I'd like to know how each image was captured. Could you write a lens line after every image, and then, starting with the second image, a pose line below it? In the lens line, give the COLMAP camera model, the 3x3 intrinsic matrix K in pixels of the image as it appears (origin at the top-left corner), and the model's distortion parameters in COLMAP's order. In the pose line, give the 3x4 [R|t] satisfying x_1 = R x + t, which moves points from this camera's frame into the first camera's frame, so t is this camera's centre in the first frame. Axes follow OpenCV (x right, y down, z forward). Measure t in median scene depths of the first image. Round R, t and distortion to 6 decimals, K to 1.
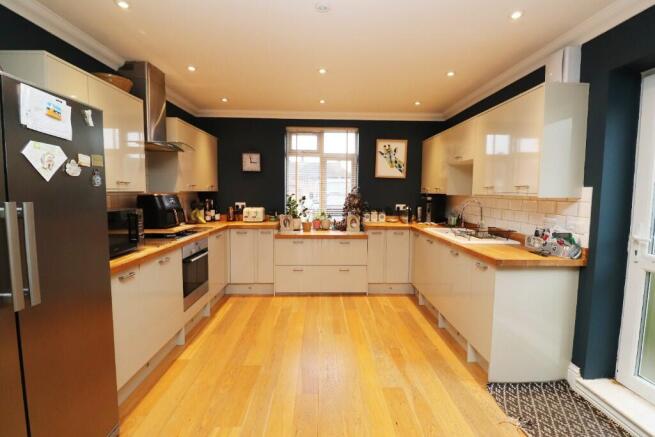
lens RADIAL K [[309.9, 0, 328.1], [0, 309.9, 218.9], [0, 0, 1]] dist [-0.009521, -0.005139]
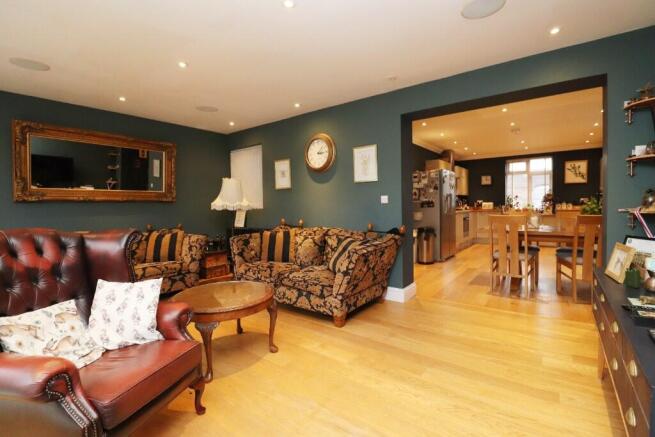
lens RADIAL K [[309.9, 0, 327.4], [0, 309.9, 217.0], [0, 0, 1]] dist [-0.009521, -0.005139]
pose [[0.795401, -0.006289, -0.606051, 0.139404], [-0.036410, 0.997644, -0.058139, 0.201685], [0.604989, 0.068310, 0.793298, -1.153526]]
